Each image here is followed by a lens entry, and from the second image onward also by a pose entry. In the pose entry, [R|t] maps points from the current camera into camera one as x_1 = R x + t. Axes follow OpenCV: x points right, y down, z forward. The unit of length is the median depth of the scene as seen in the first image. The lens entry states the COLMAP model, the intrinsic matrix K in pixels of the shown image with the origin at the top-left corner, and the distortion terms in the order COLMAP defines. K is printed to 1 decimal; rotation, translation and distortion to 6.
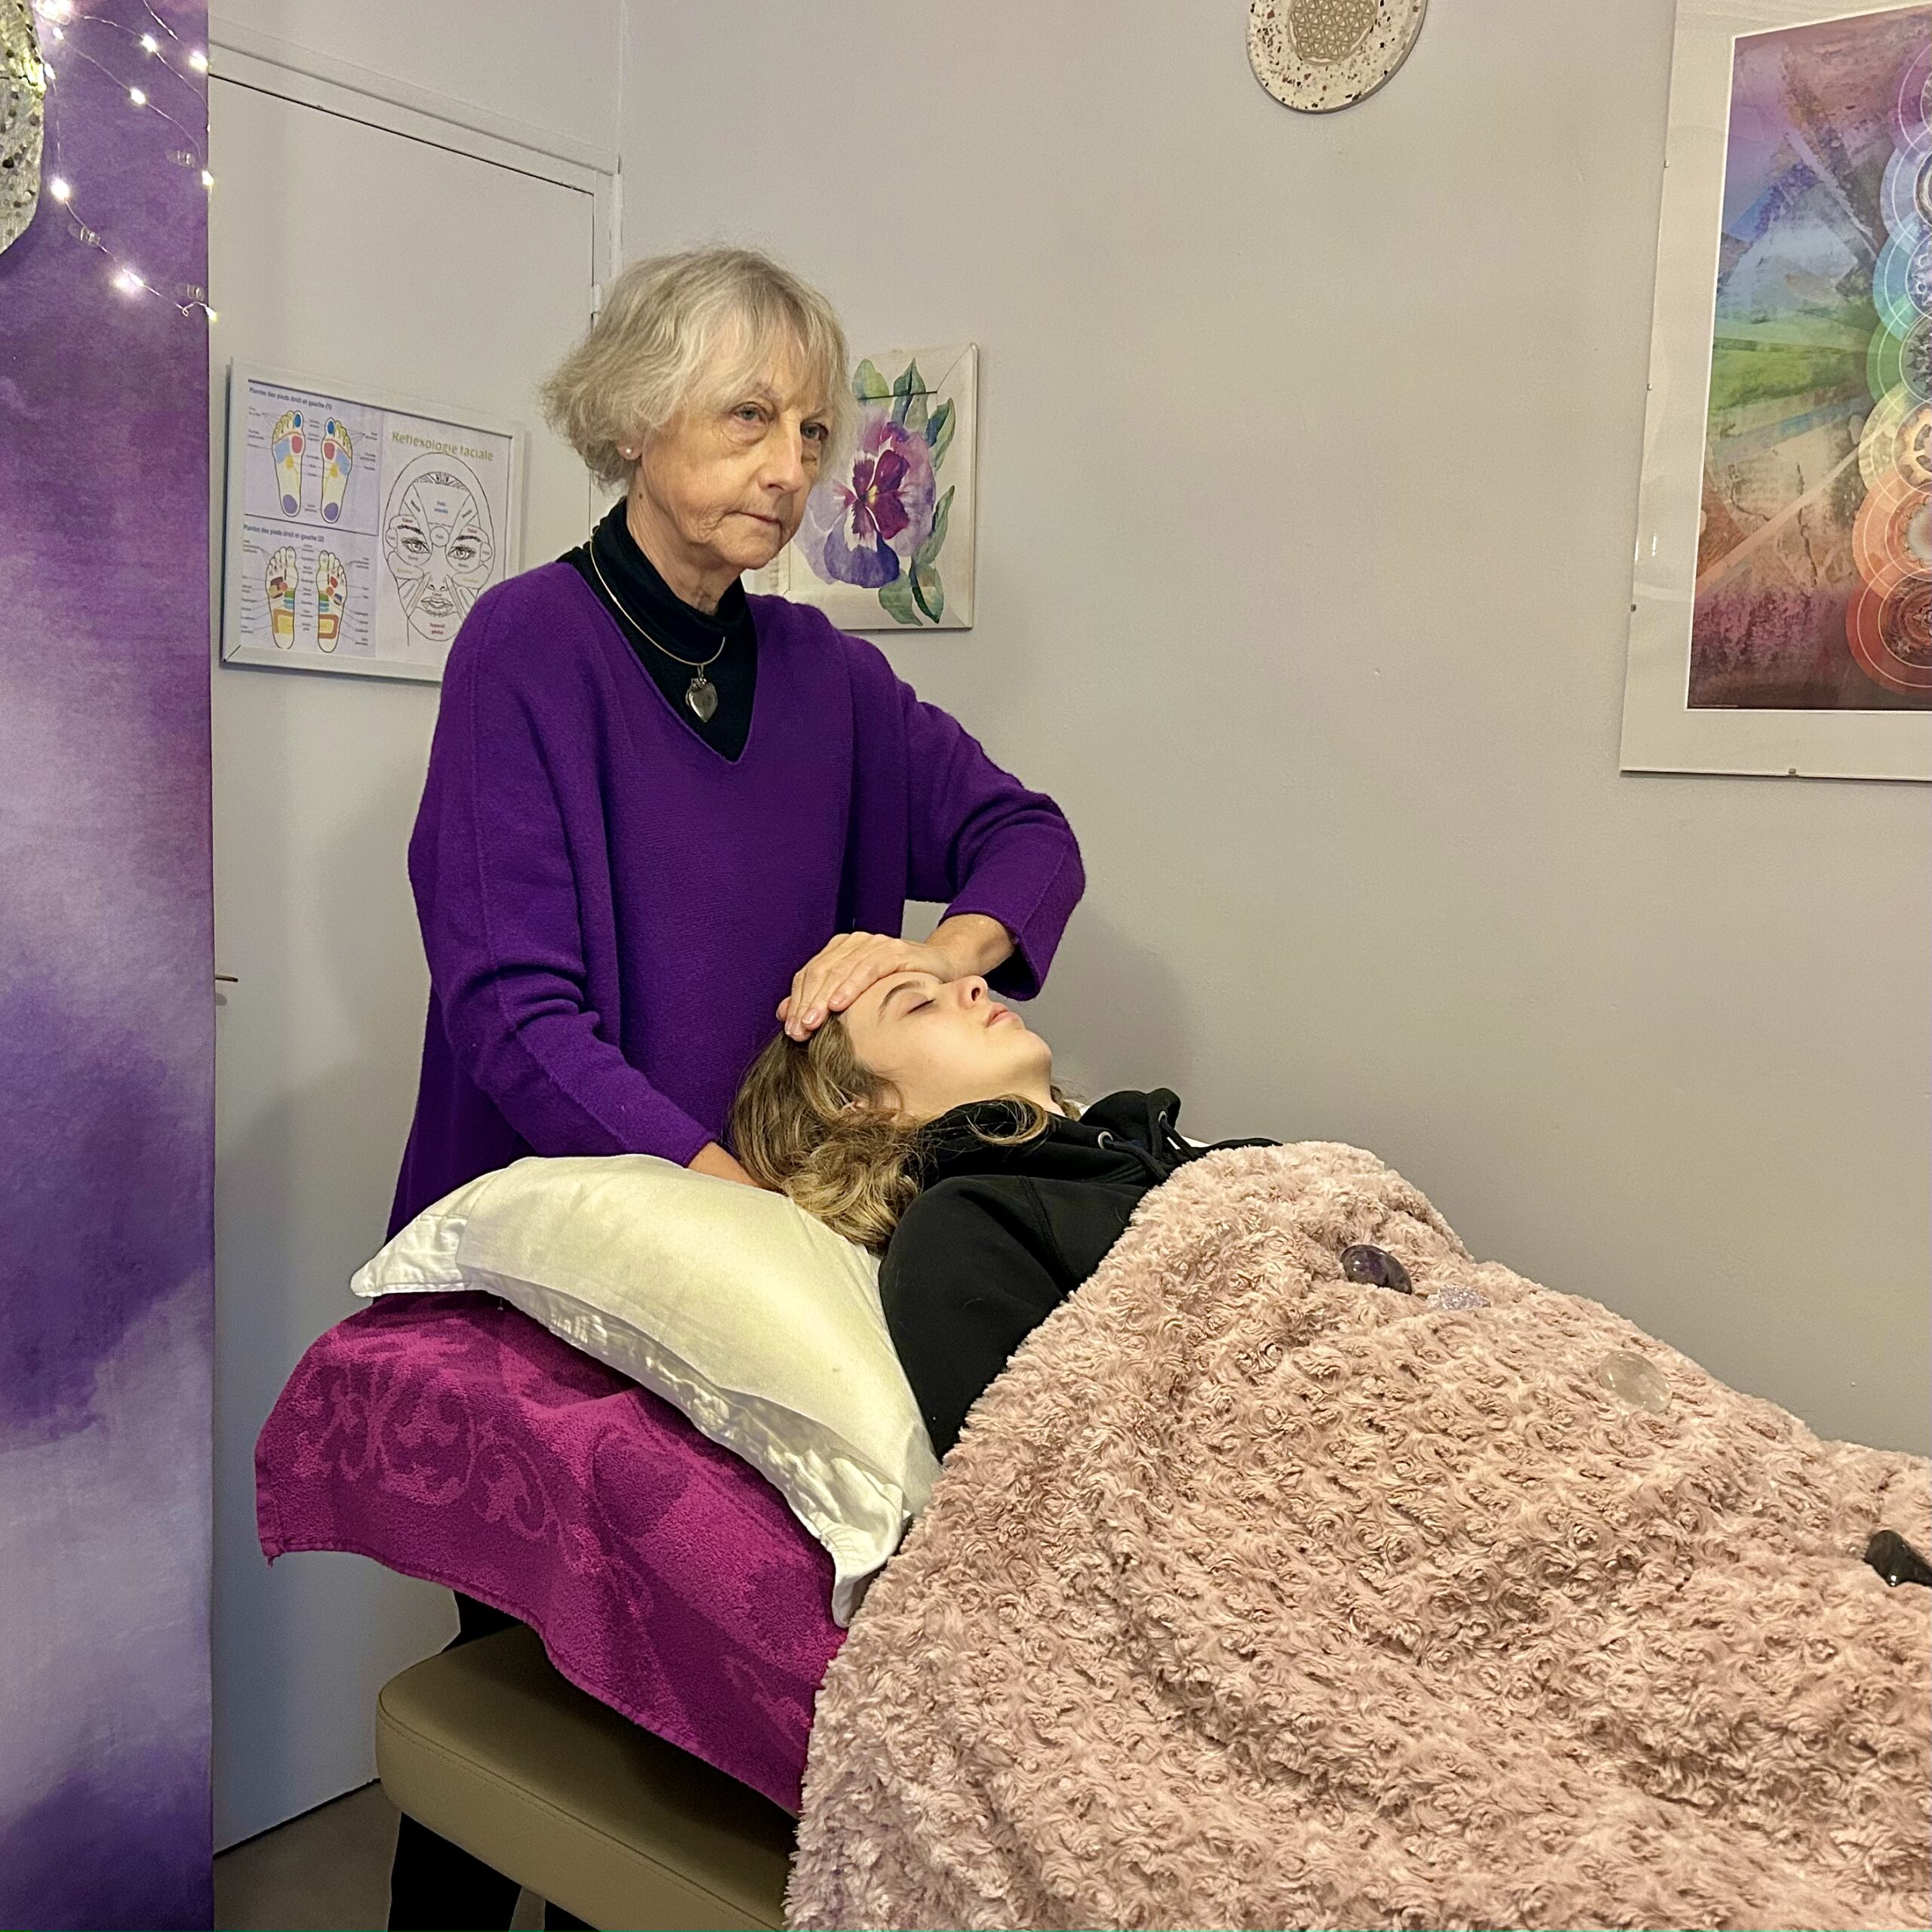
lens RADIAL K [[1995.2, 0, 853.8], [0, 1995.2, 962.4], [0, 0, 1]] dist [0.005302, 0.000000]
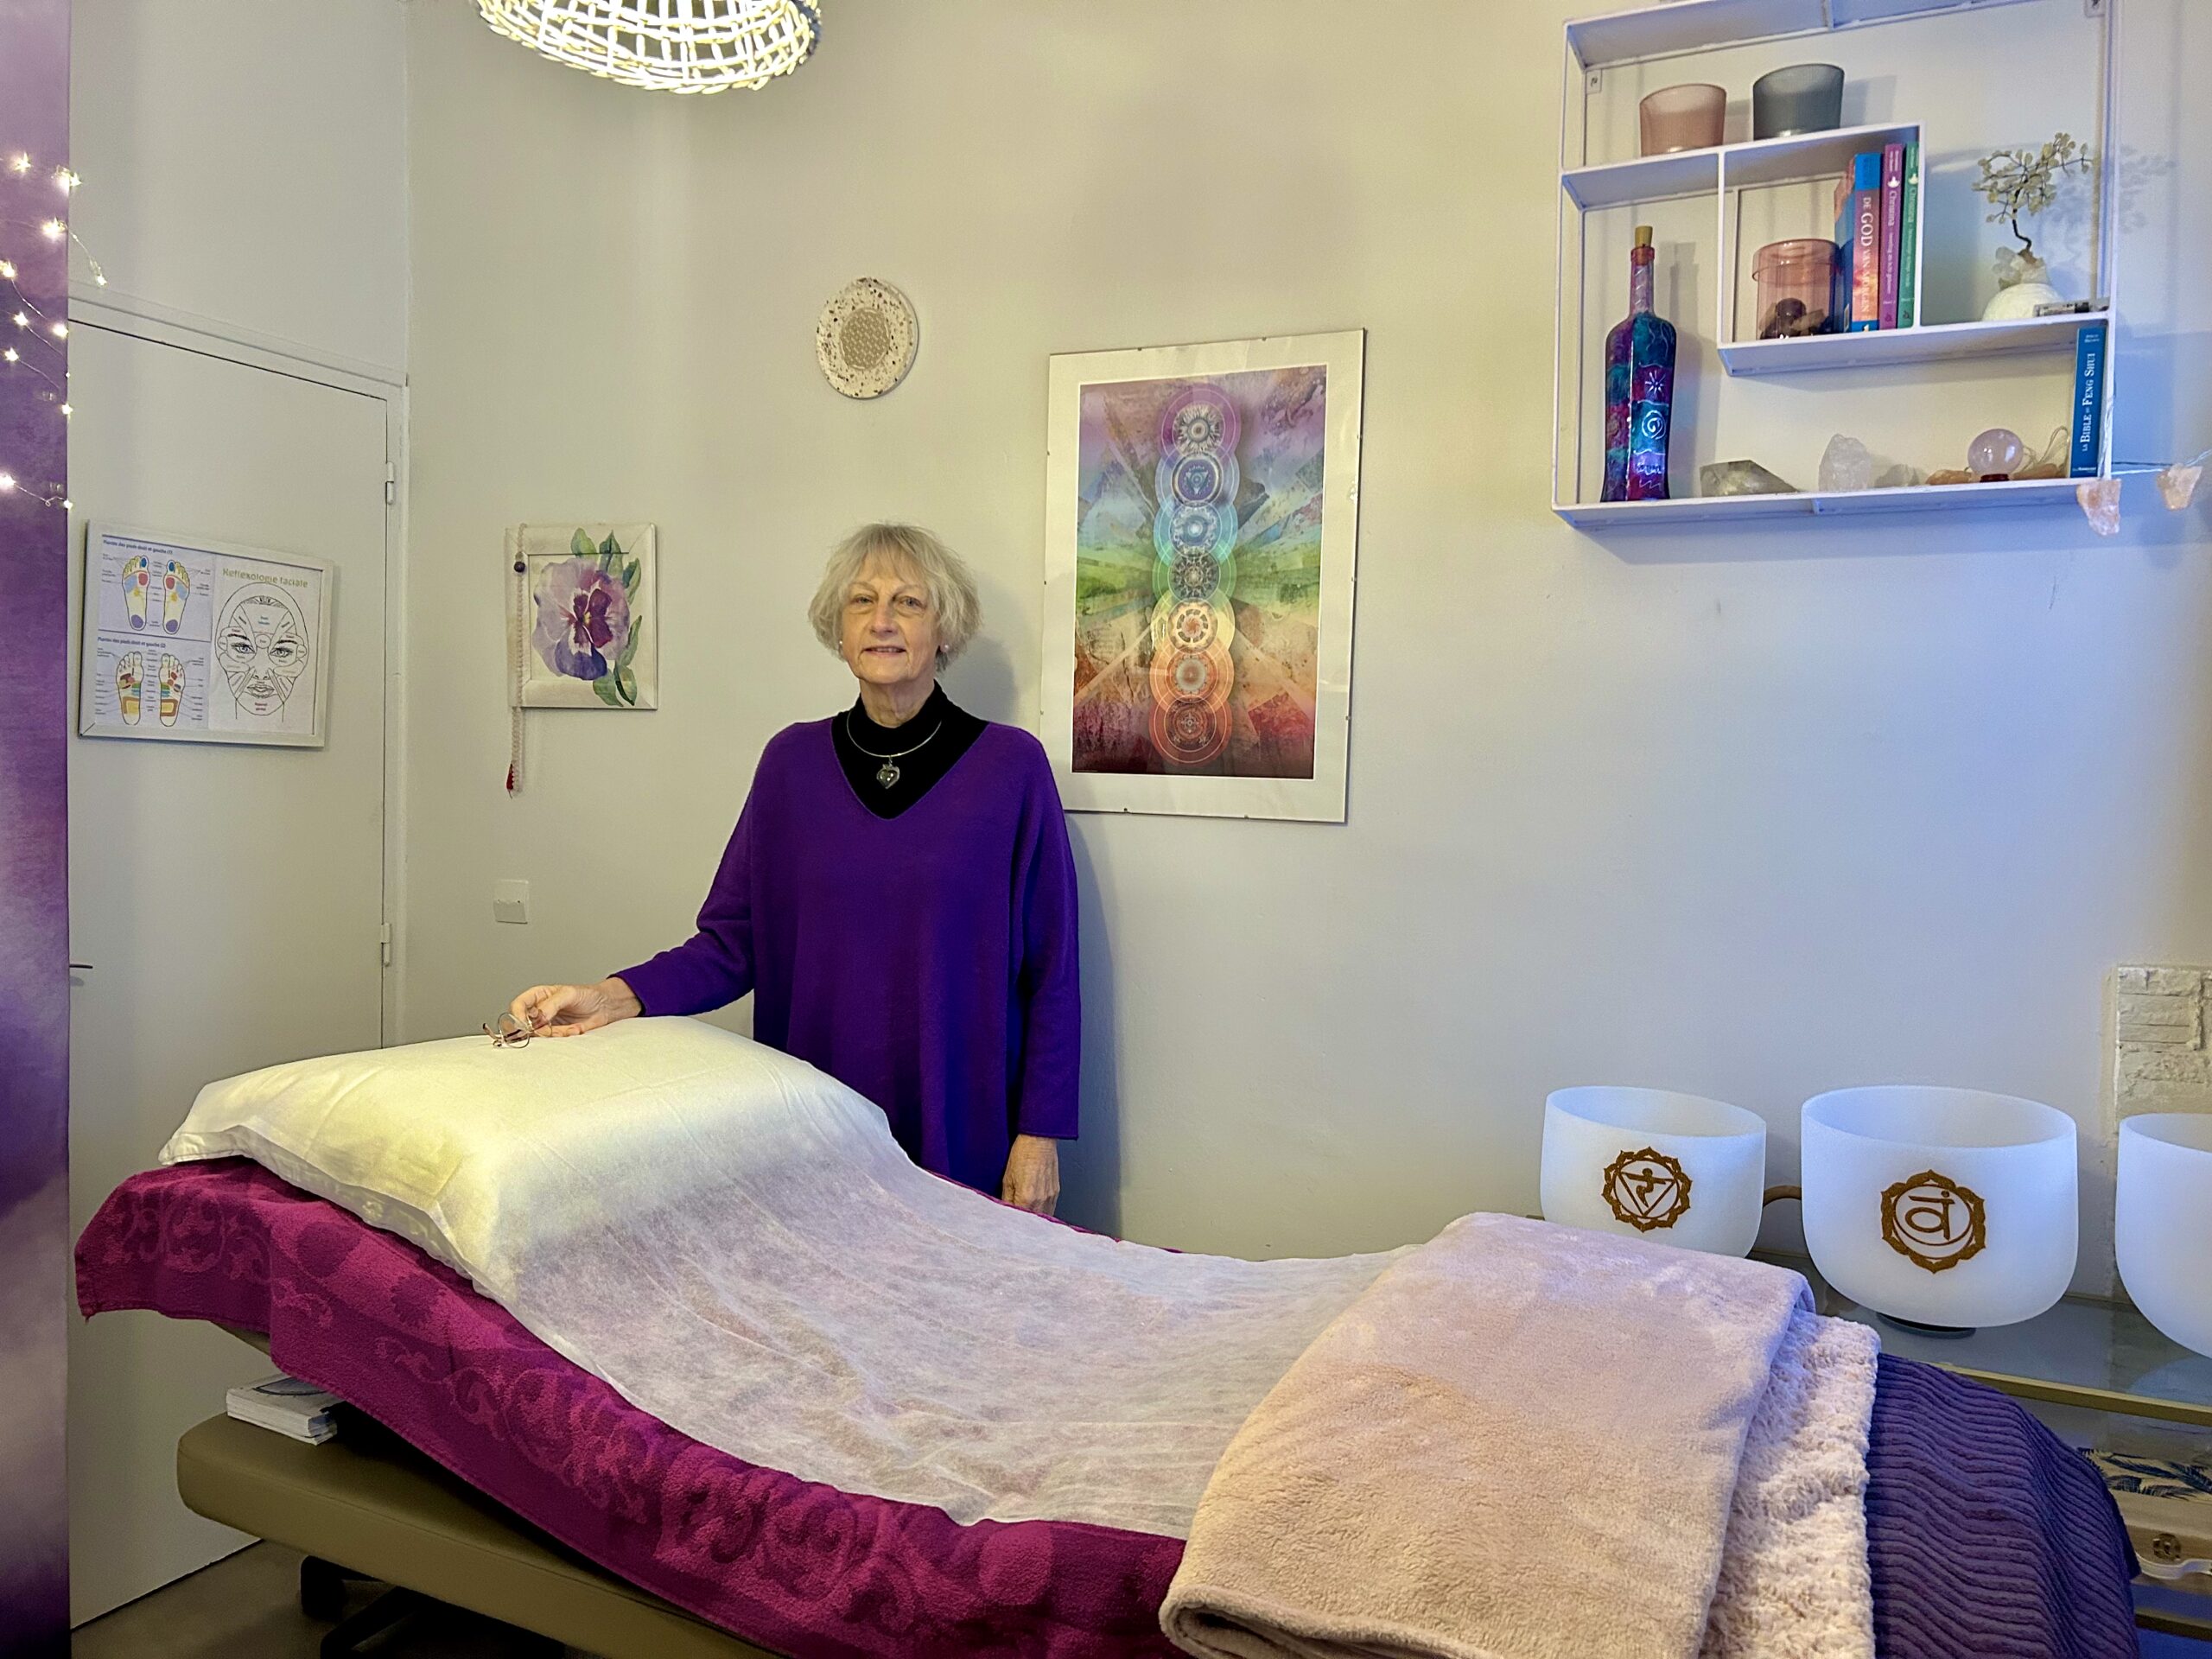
lens RADIAL K [[1630.1, 0, 1128.1], [0, 1630.1, 823.3], [0, 0, 1]] dist [0.049659, -0.043544]
pose [[0.969826, -0.013941, 0.243398, 0.135019], [0.027674, 0.998206, -0.053093, -0.011360], [-0.242221, 0.058227, 0.968472, -0.348935]]
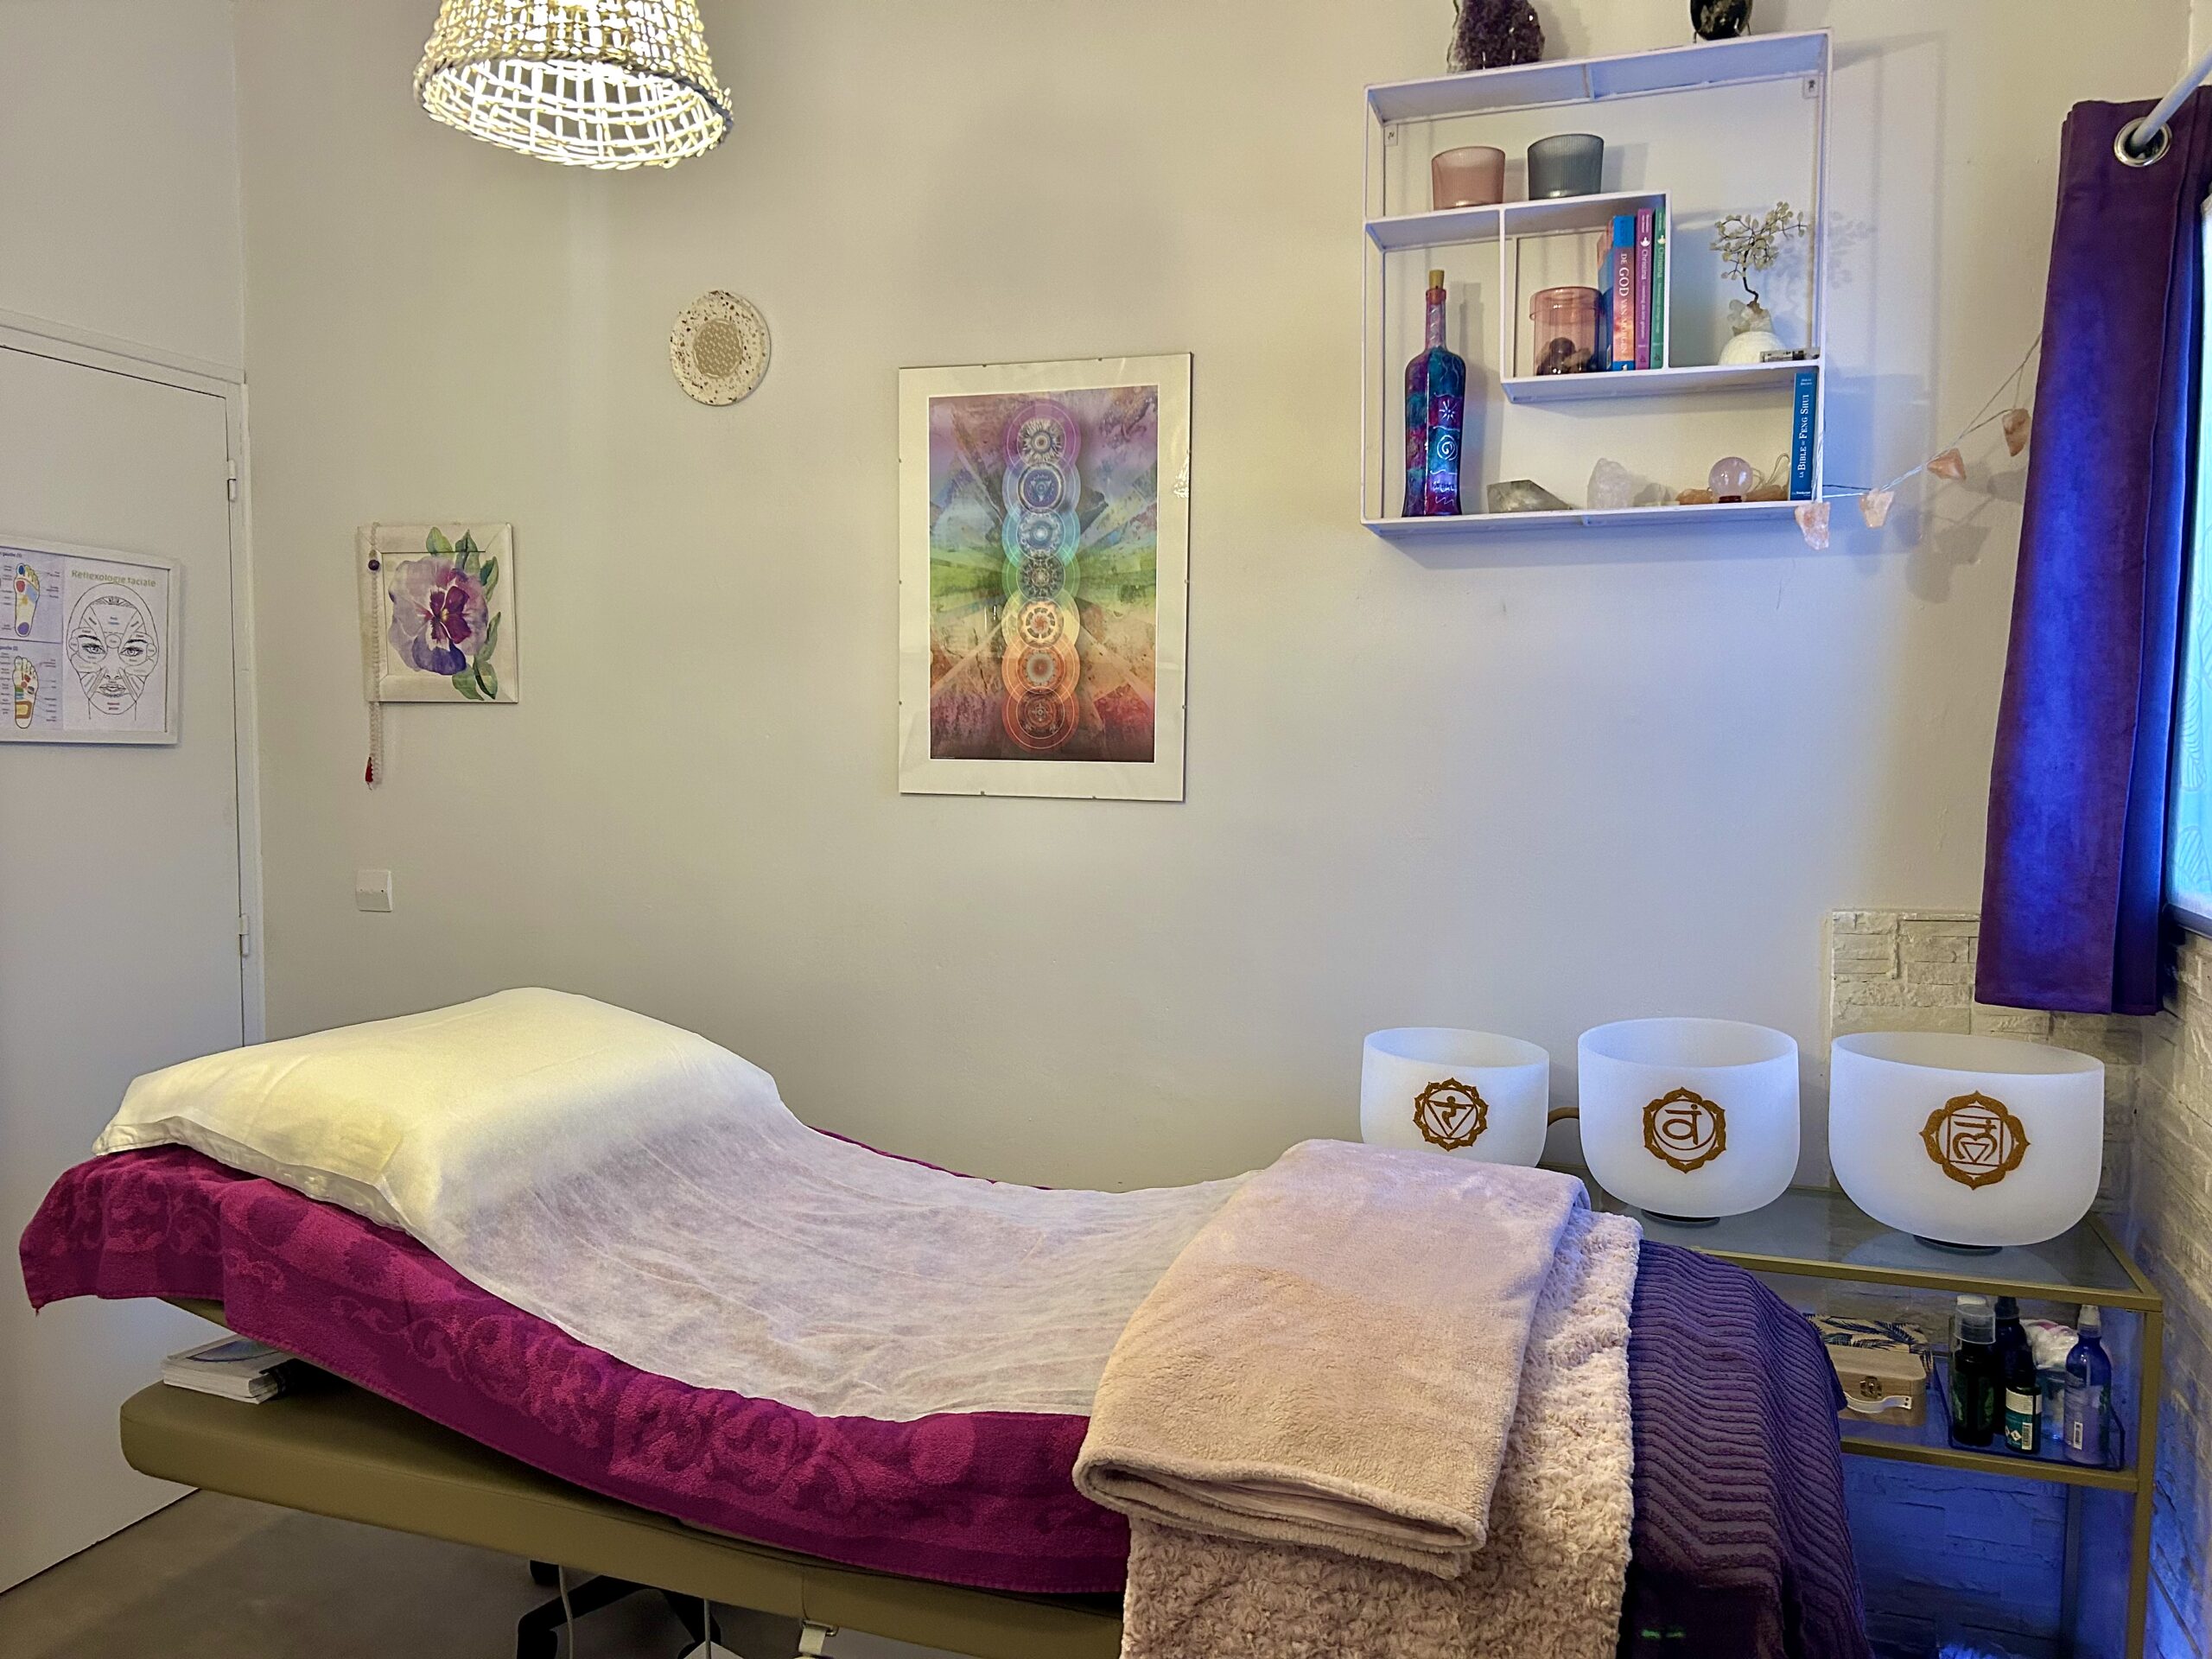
lens RADIAL K [[1630.1, 0, 1123.9], [0, 1630.1, 838.9], [0, 0, 1]] dist [0.049659, -0.043544]
pose [[0.934382, -0.045939, 0.353299, 0.057878], [0.054448, 0.998416, -0.014178, -0.025548], [-0.352088, 0.032484, 0.935403, -0.462723]]
